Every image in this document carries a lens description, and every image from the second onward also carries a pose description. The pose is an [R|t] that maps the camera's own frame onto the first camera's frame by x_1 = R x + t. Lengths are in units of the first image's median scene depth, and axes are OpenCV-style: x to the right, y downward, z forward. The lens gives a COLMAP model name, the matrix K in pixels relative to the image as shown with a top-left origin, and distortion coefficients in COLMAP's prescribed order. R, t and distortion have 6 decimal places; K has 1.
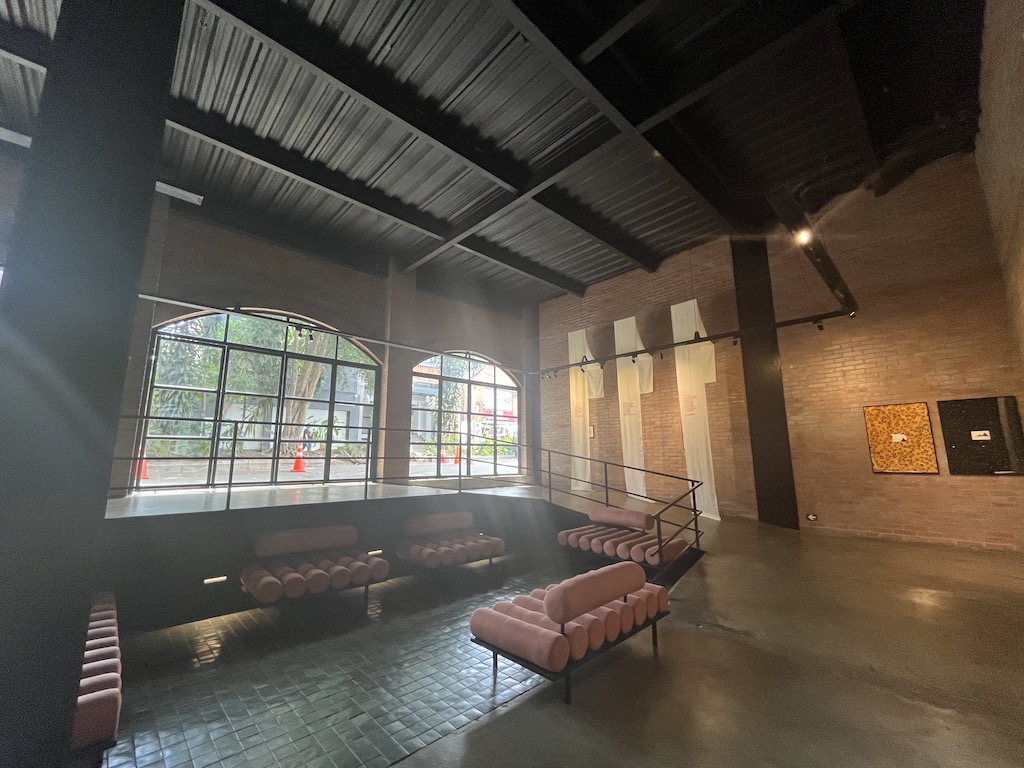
lens RADIAL K [[412.4, 0, 512.7], [0, 412.4, 386.3], [0, 0, 1]] dist [-0.002943, -0.000277]
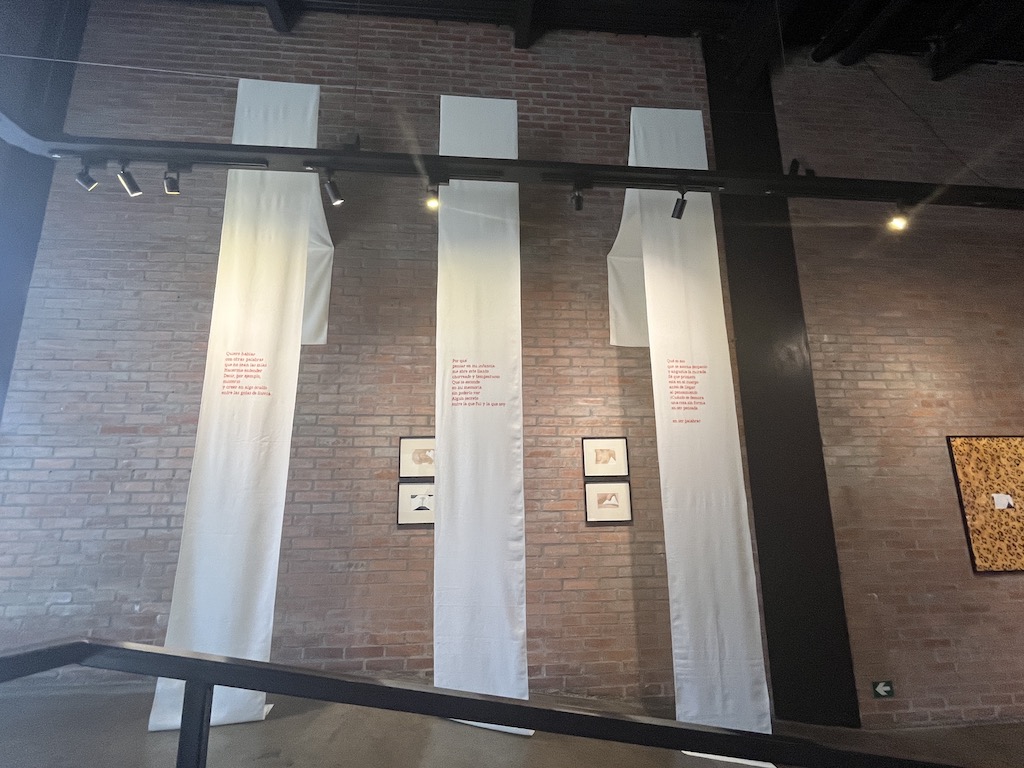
lens RADIAL K [[500.9, 0, 510.0], [0, 500.9, 380.7], [0, 0, 1]] dist [-0.000376, 0.000517]
pose [[0.618740, 0.168350, 0.767345, 0.045937], [-0.126499, 0.985373, -0.114183, 0.122892], [-0.775344, -0.026419, 0.630986, 1.056638]]
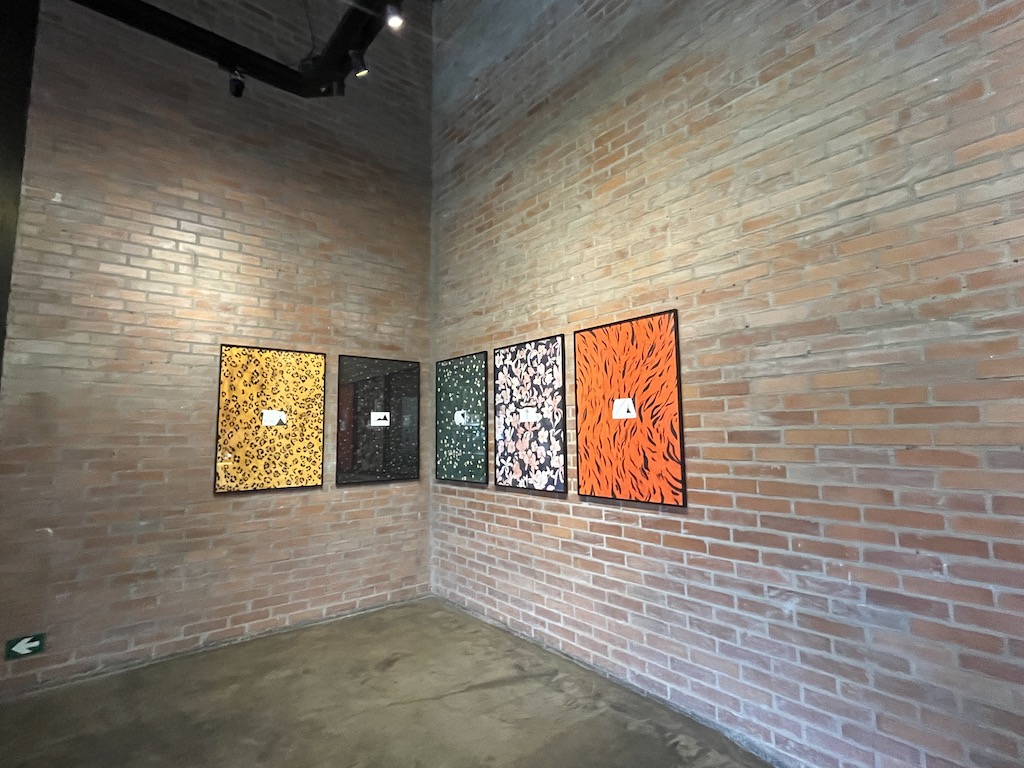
lens RADIAL K [[500.9, 0, 509.7], [0, 500.9, 383.4], [0, 0, 1]] dist [-0.000376, 0.000517]
pose [[0.071581, 0.109234, 0.991435, 0.358762], [-0.157481, 0.982756, -0.096907, 0.096208], [-0.984924, -0.149196, 0.087549, 0.661371]]
